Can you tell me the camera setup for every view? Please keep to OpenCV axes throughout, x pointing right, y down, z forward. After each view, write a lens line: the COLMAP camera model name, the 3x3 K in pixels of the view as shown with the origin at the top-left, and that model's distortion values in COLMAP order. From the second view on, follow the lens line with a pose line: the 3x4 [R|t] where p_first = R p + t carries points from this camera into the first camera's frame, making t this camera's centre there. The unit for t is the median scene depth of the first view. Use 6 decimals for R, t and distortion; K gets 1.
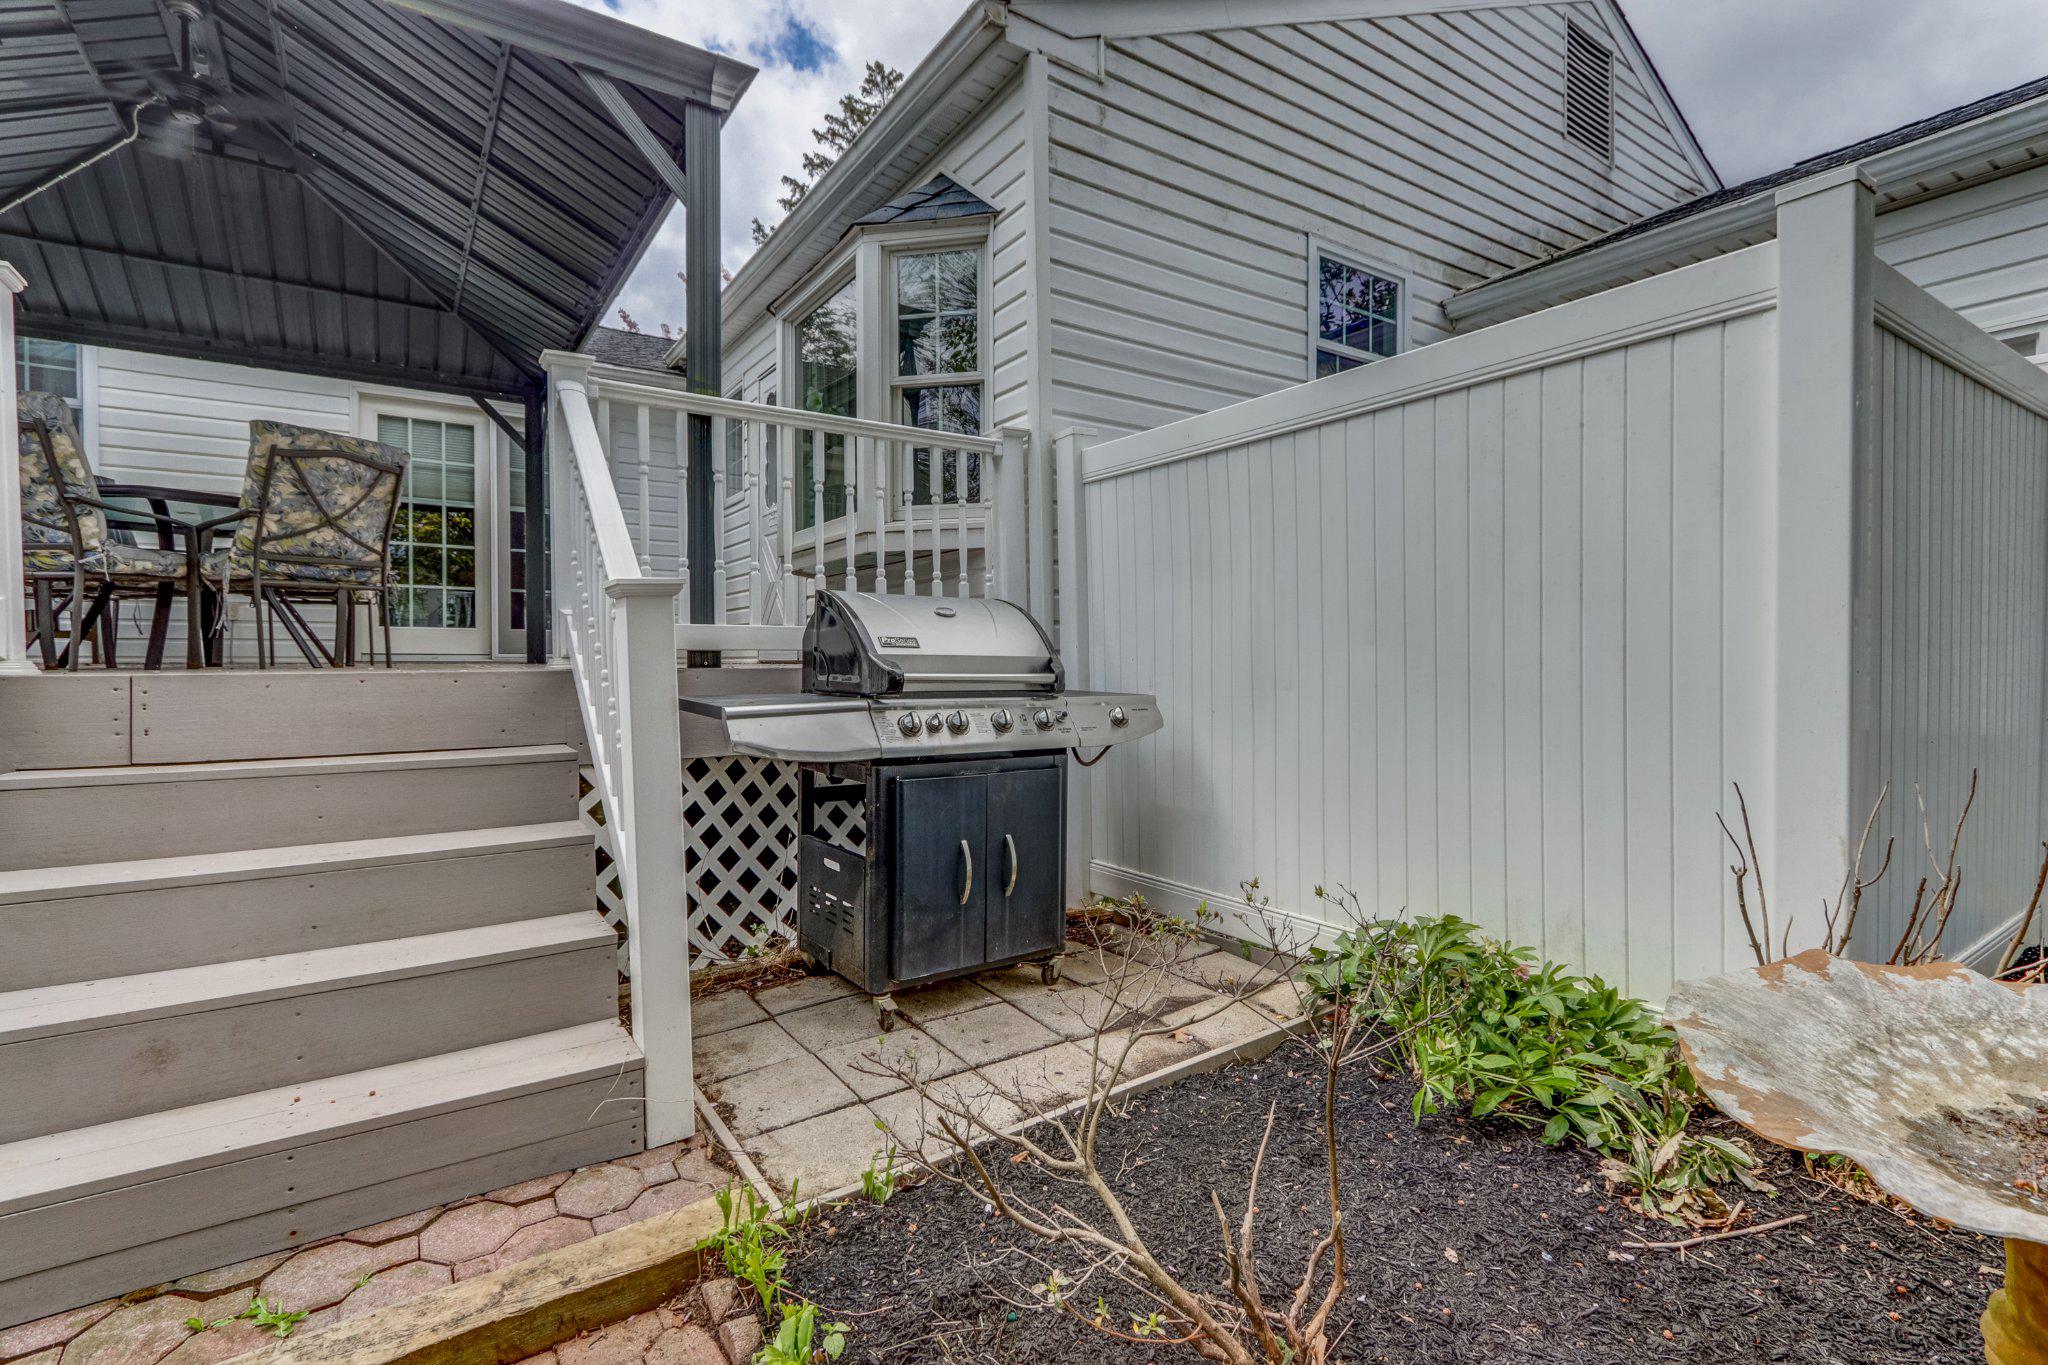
lens RADIAL K [[949.1, 0, 1027.7], [0, 949.1, 659.7], [0, 0, 1]] dist [0.000340, 0.001745]
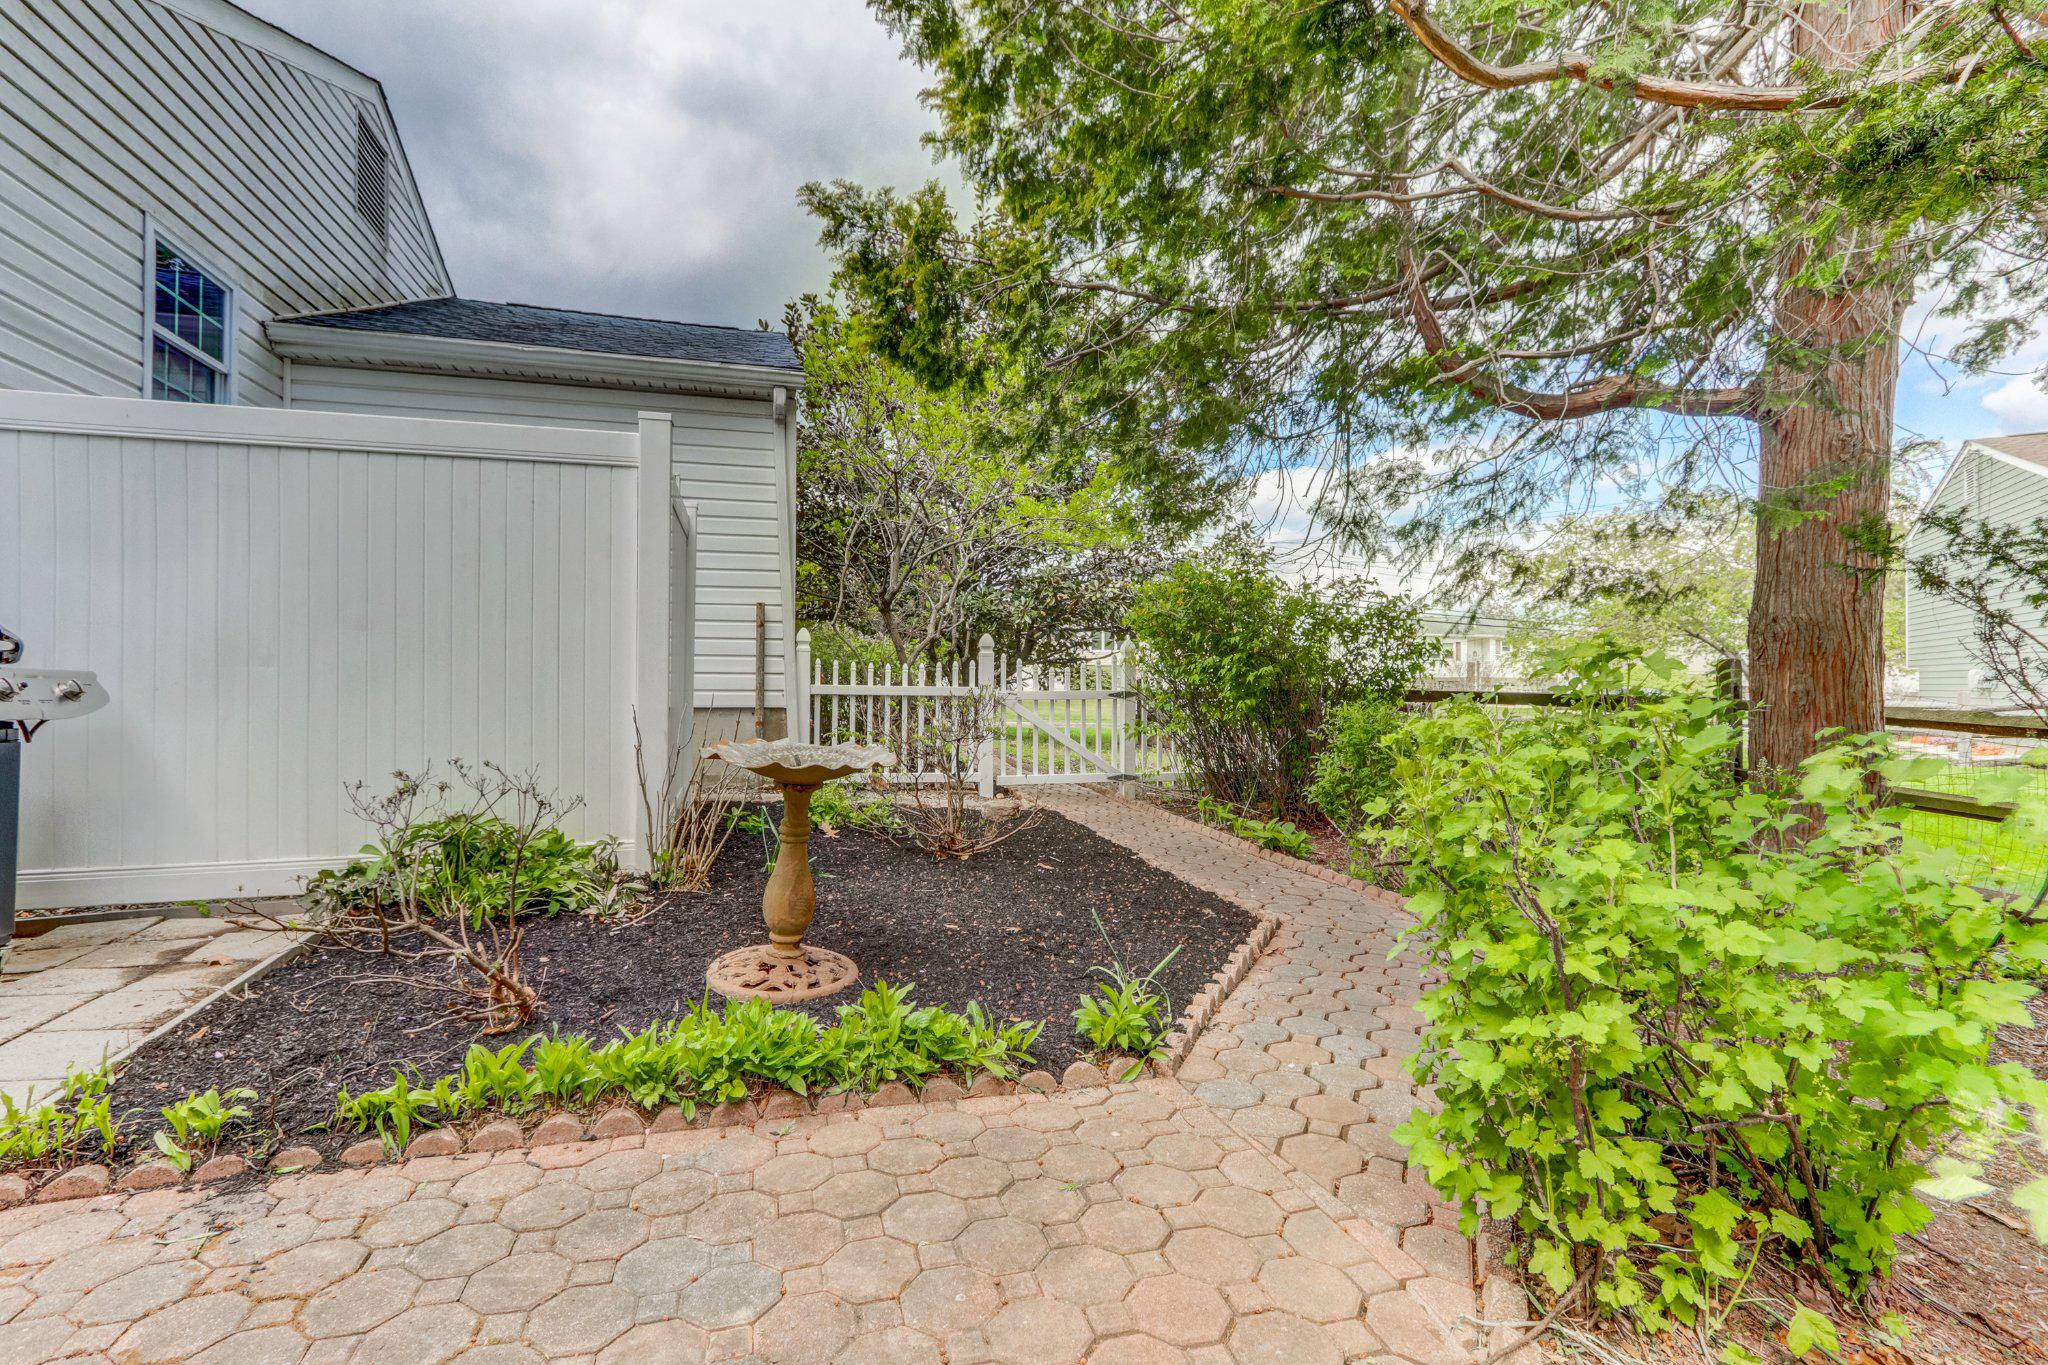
lens RADIAL K [[949.1, 0, 1027.7], [0, 949.1, 659.7], [0, 0, 1]] dist [0.000340, 0.001745]
pose [[0.298472, 0.022949, 0.954142, -0.350166], [0.009517, 0.999590, -0.027019, 0.042383], [-0.954371, 0.017145, 0.298131, -0.141375]]
